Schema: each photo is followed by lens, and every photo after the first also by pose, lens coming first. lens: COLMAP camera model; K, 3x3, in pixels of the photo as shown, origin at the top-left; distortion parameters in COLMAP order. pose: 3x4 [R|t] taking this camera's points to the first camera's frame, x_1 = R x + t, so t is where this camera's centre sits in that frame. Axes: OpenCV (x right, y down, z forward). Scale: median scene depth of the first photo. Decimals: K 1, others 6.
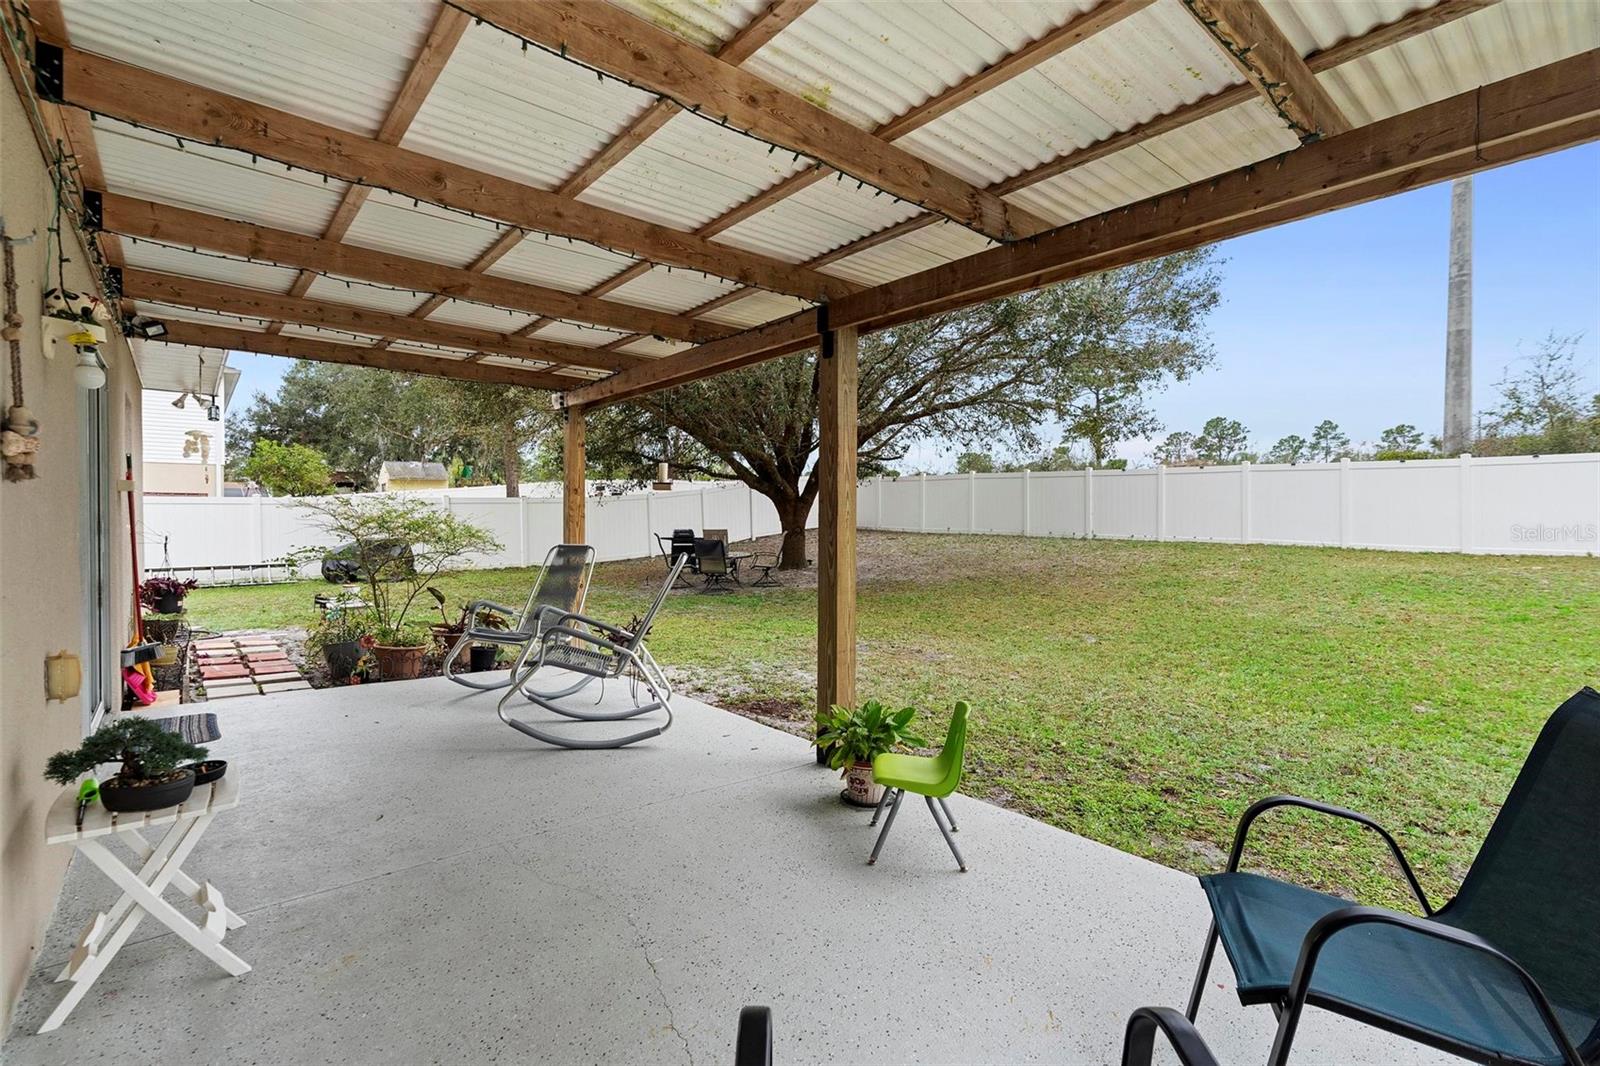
lens RADIAL K [[724.3, 0, 801.3], [0, 724.3, 532.0], [0, 0, 1]] dist [-0.010801, 0.002233]
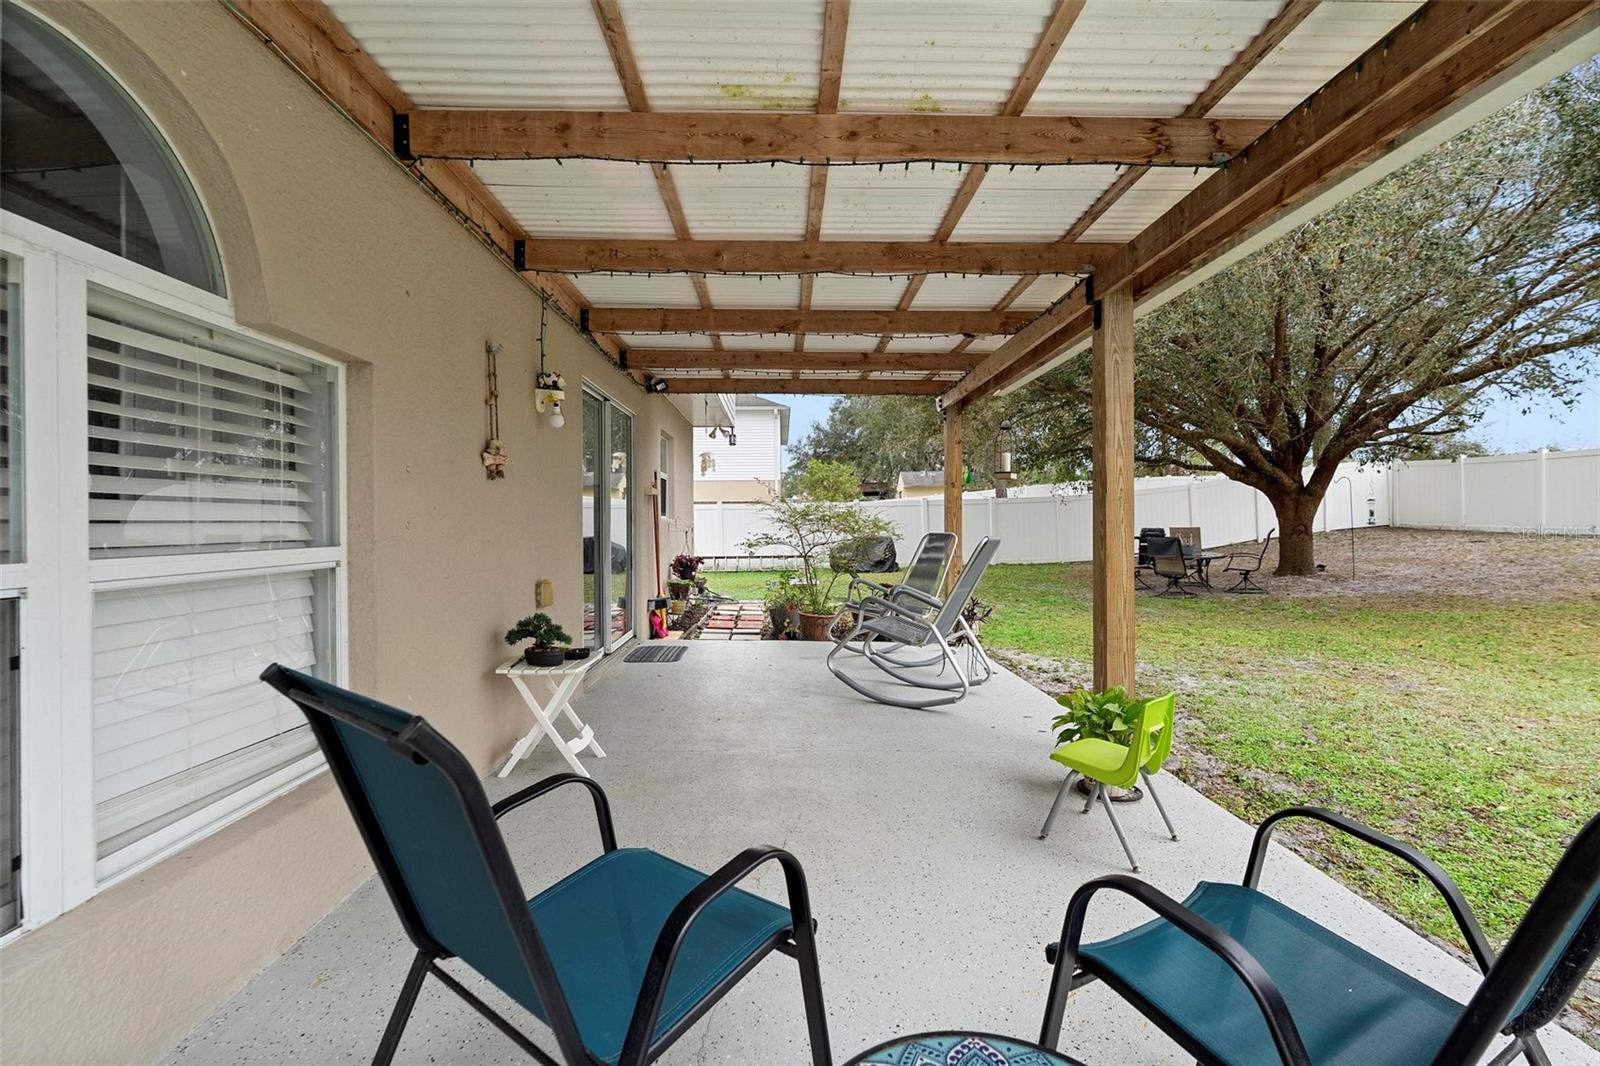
lens RADIAL K [[724.3, 0, 803.0], [0, 724.3, 527.8], [0, 0, 1]] dist [-0.010801, 0.002233]
pose [[0.776635, -0.002710, -0.629945, 0.279498], [-0.004190, 0.999946, -0.009467, 0.027125], [0.629937, 0.009992, 0.776582, 0.015002]]
